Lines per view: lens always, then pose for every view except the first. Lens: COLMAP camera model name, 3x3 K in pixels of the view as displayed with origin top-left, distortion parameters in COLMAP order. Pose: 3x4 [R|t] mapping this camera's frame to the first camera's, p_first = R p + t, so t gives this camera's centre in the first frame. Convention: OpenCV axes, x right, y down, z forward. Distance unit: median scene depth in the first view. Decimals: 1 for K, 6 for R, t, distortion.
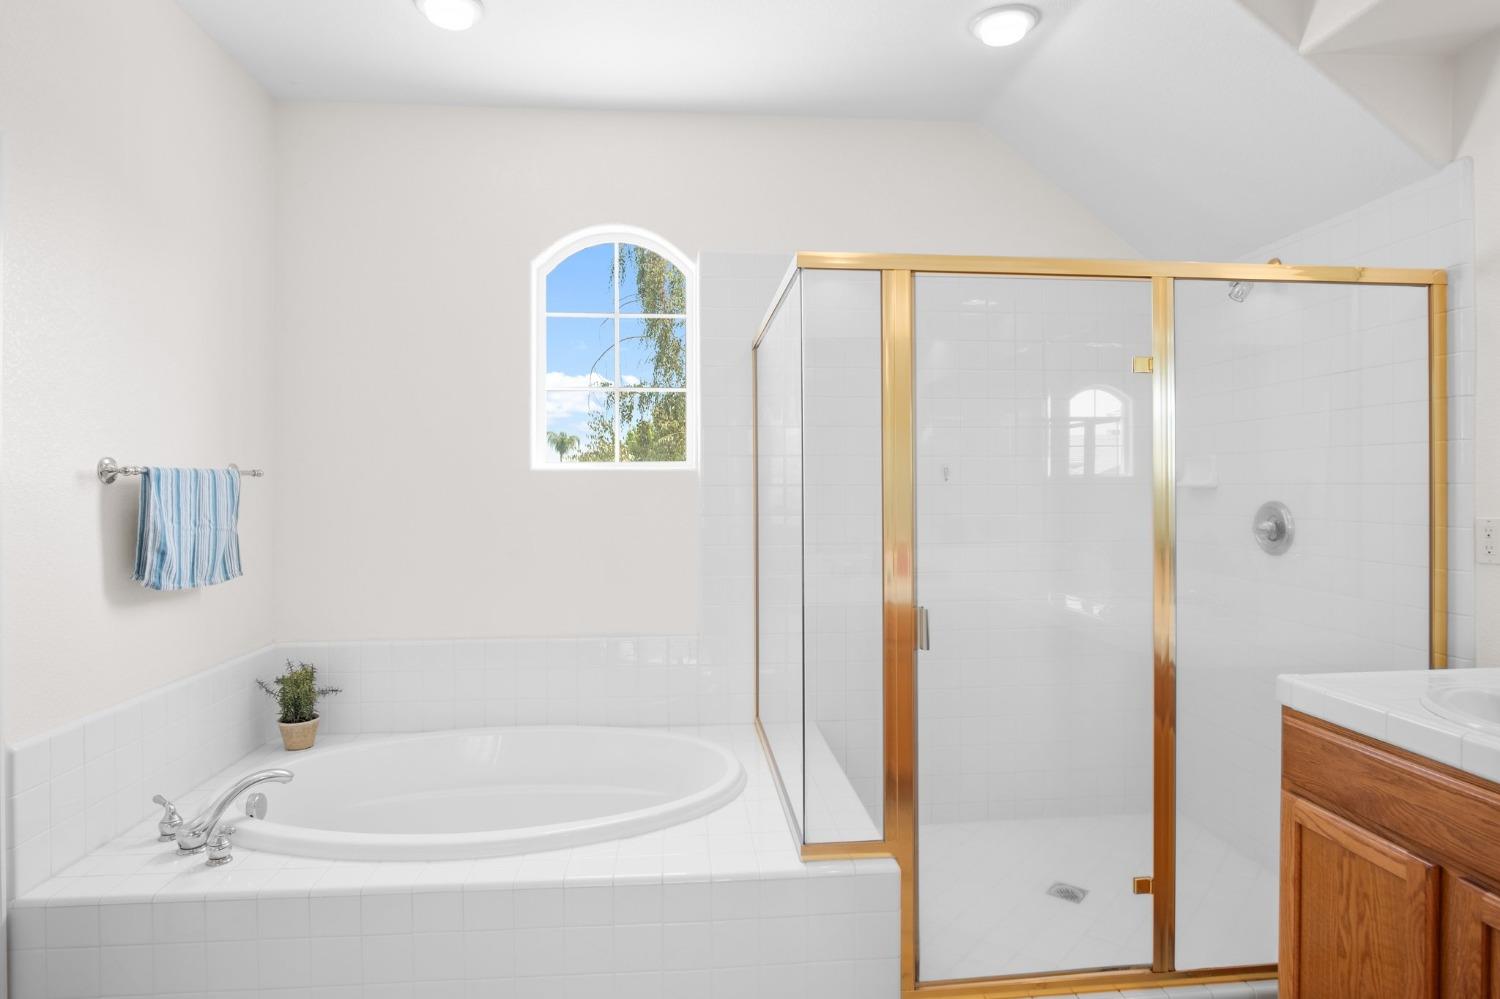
lens RADIAL K [[808.6, 0, 752.6], [0, 808.6, 493.7], [0, 0, 1]] dist [-0.033358, 0.008278]
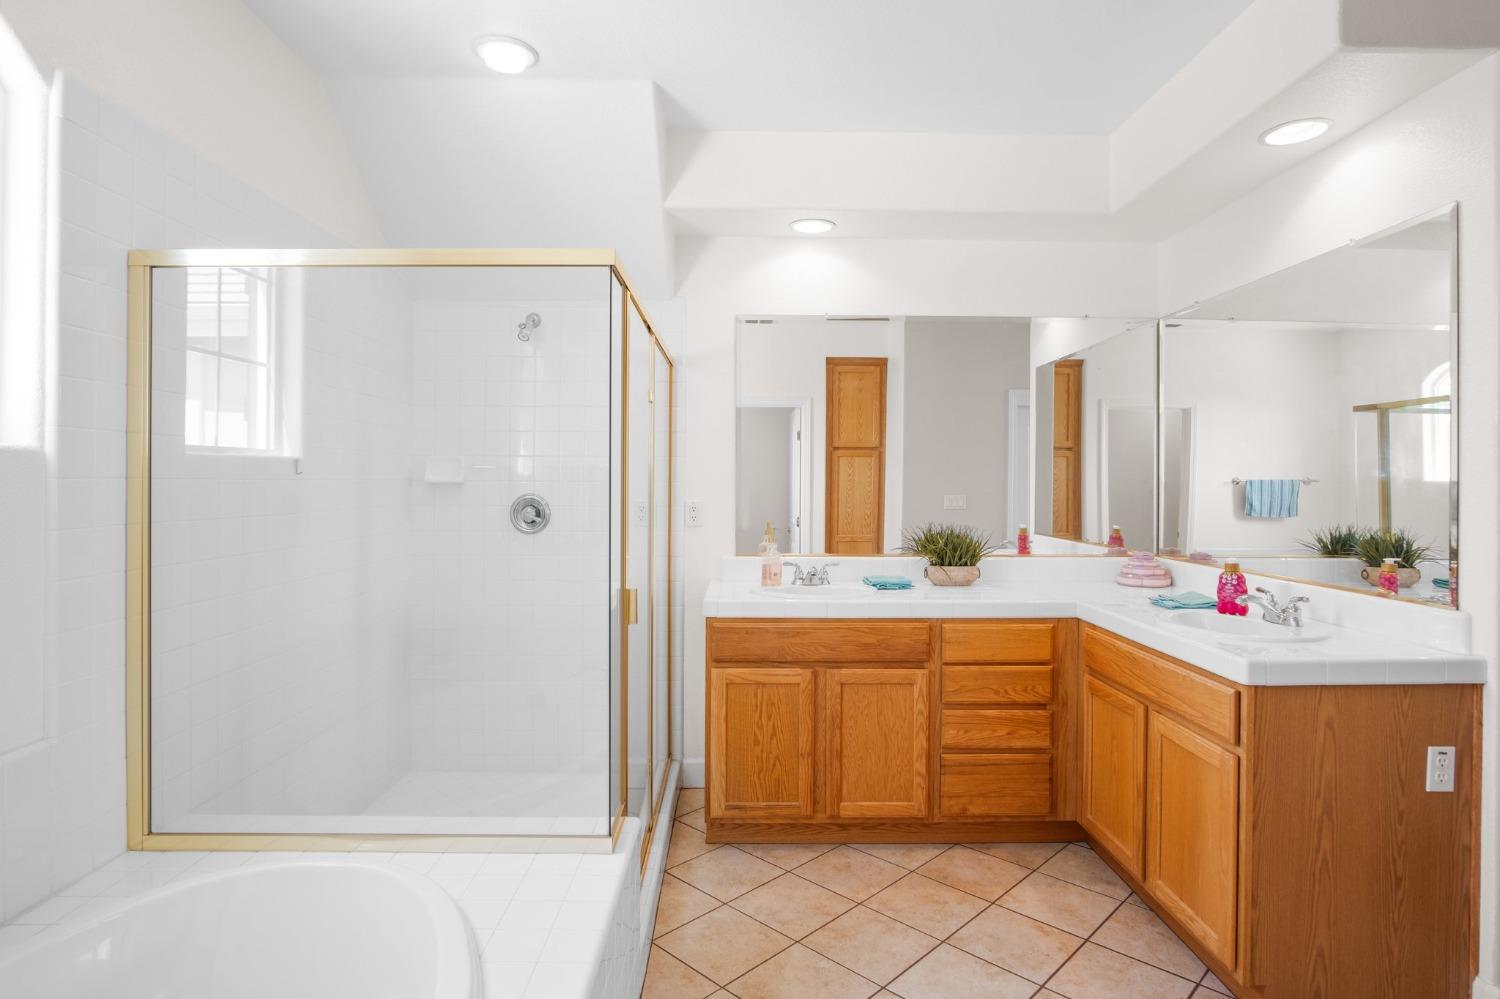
lens RADIAL K [[808.6, 0, 751.3], [0, 808.6, 492.9], [0, 0, 1]] dist [-0.033358, 0.008278]
pose [[0.081398, -0.006295, 0.996662, -1.093866], [0.000440, 0.999980, 0.006280, 0.001394], [-0.996682, -0.000073, 0.081399, 0.878152]]
